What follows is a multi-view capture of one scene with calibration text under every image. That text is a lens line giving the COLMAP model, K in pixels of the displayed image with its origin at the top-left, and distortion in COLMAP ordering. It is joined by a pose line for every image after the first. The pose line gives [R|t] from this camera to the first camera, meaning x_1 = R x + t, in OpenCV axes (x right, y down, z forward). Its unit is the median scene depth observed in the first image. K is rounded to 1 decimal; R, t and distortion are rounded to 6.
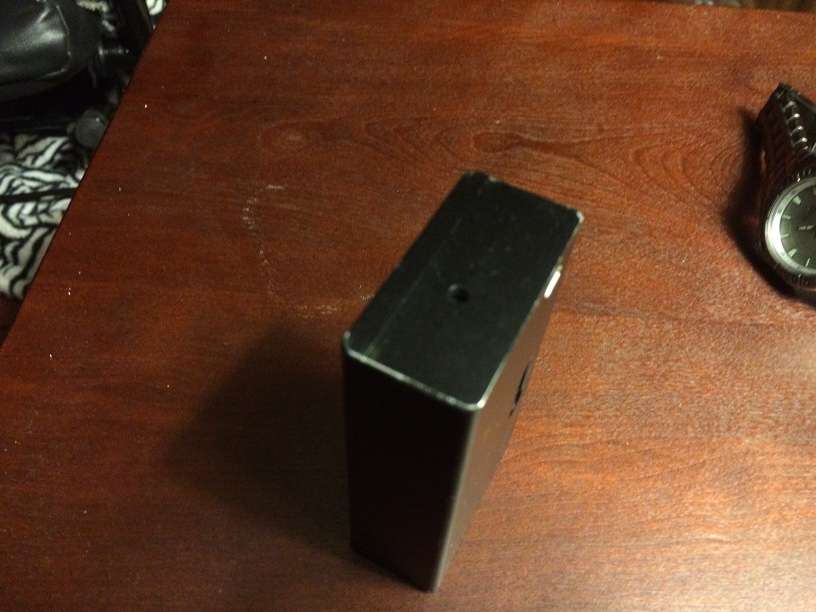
lens RADIAL K [[705.0, 0, 408.0], [0, 705.0, 306.0], [0, 0, 1]] dist [0.074937, -0.135028]
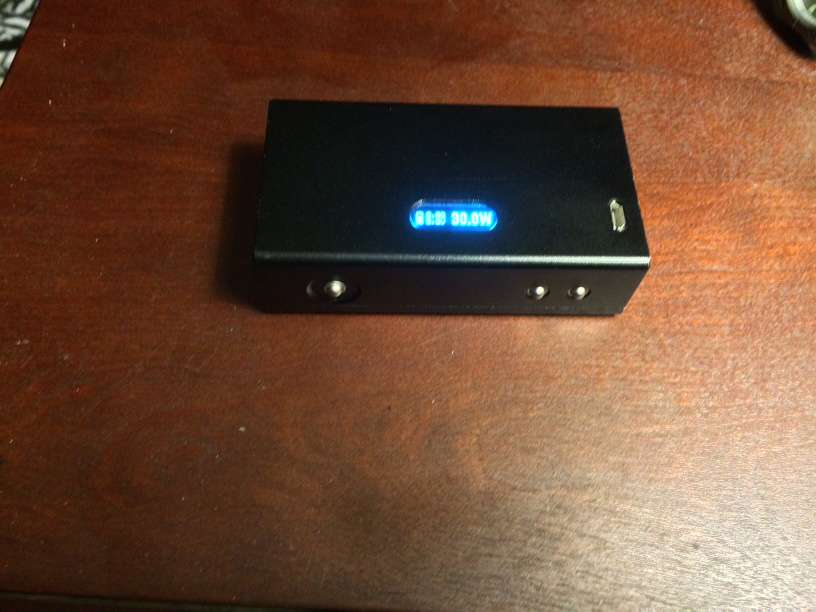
lens RADIAL K [[705.0, 0, 408.0], [0, 705.0, 306.0], [0, 0, 1]] dist [0.074937, -0.135028]
pose [[0.999978, 0.002467, 0.006155, -0.015996], [-0.003398, 0.987747, 0.156027, 0.189141], [-0.005695, -0.156044, 0.987734, -0.009703]]
